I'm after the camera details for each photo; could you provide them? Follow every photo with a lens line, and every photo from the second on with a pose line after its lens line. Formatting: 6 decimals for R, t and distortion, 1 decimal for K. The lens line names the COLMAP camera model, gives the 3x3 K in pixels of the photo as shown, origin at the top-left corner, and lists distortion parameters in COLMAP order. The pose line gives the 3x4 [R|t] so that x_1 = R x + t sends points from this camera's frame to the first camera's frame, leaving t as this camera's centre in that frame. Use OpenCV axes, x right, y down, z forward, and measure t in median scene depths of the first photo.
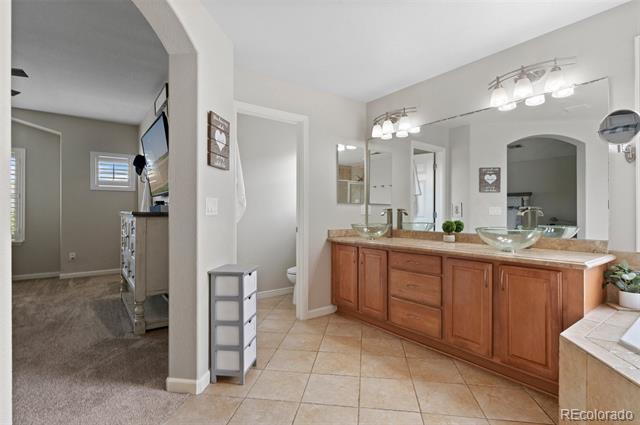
lens RADIAL K [[321.4, 0, 320.0], [0, 321.4, 212.5], [0, 0, 1]] dist [0.000035, 0.001100]
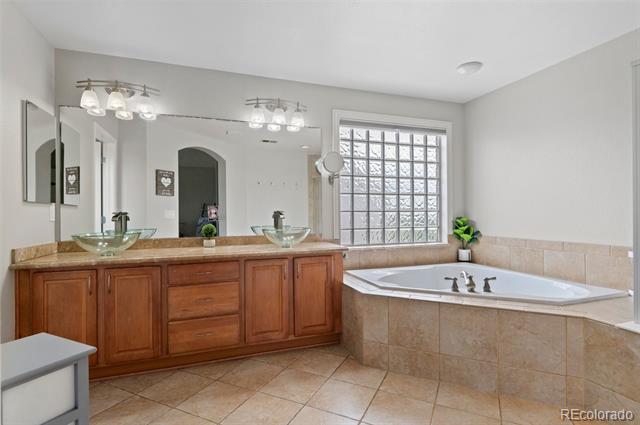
lens RADIAL K [[321.4, 0, 320.0], [0, 321.4, 212.5], [0, 0, 1]] dist [0.000035, 0.001100]
pose [[0.288710, 0.001483, 0.957415, -0.425439], [0.007304, 0.999966, -0.003751, -0.005052], [-0.957389, 0.008075, 0.288689, 0.397842]]
